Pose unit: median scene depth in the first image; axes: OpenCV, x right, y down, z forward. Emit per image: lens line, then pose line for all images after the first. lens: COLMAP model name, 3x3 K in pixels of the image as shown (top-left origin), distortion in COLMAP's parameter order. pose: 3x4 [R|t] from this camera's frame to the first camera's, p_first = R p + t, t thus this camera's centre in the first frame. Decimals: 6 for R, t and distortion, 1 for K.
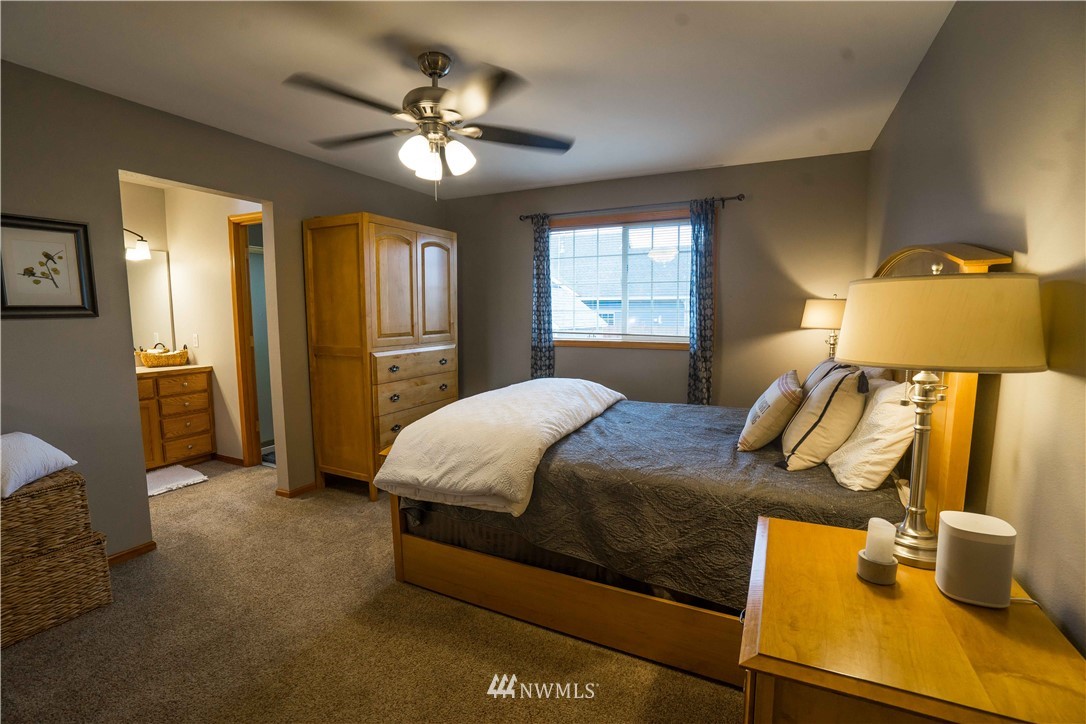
lens RADIAL K [[501.2, 0, 537.3], [0, 501.2, 362.1], [0, 0, 1]] dist [-0.053646, 0.022451]
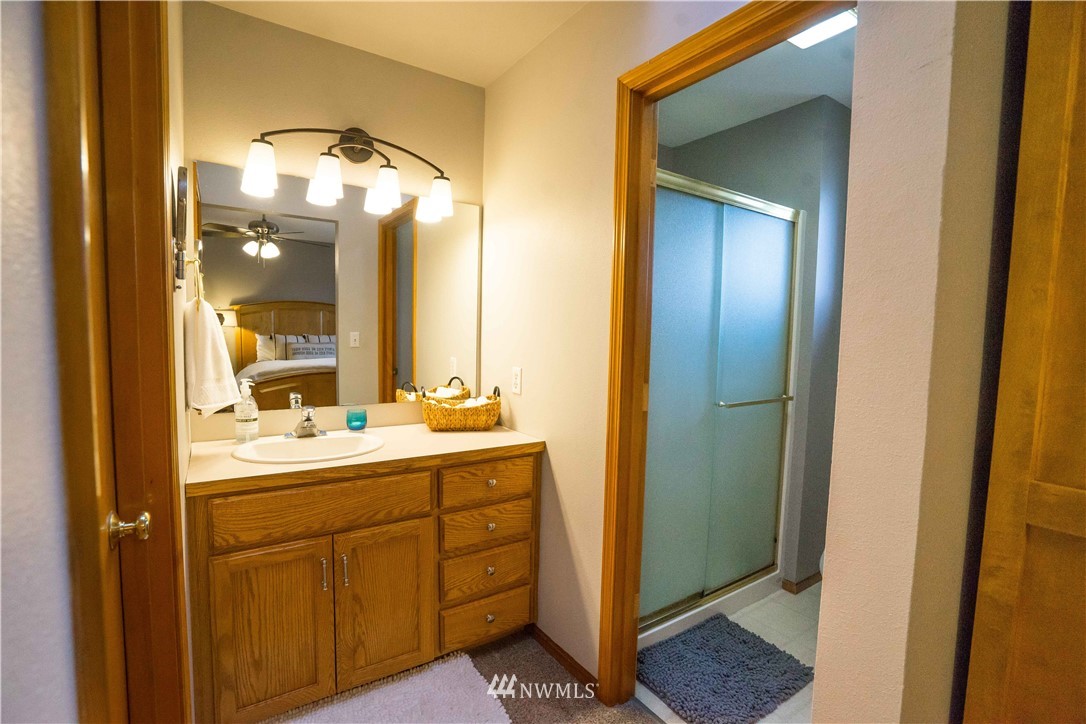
lens RADIAL K [[501.2, 0, 537.3], [0, 501.2, 362.1], [0, 0, 1]] dist [-0.053646, 0.022451]
pose [[0.866025, 0.058602, -0.496554, -0.445874], [-0.077860, 0.996799, -0.018155, -0.055911], [0.493901, 0.054385, 0.867816, 0.596723]]
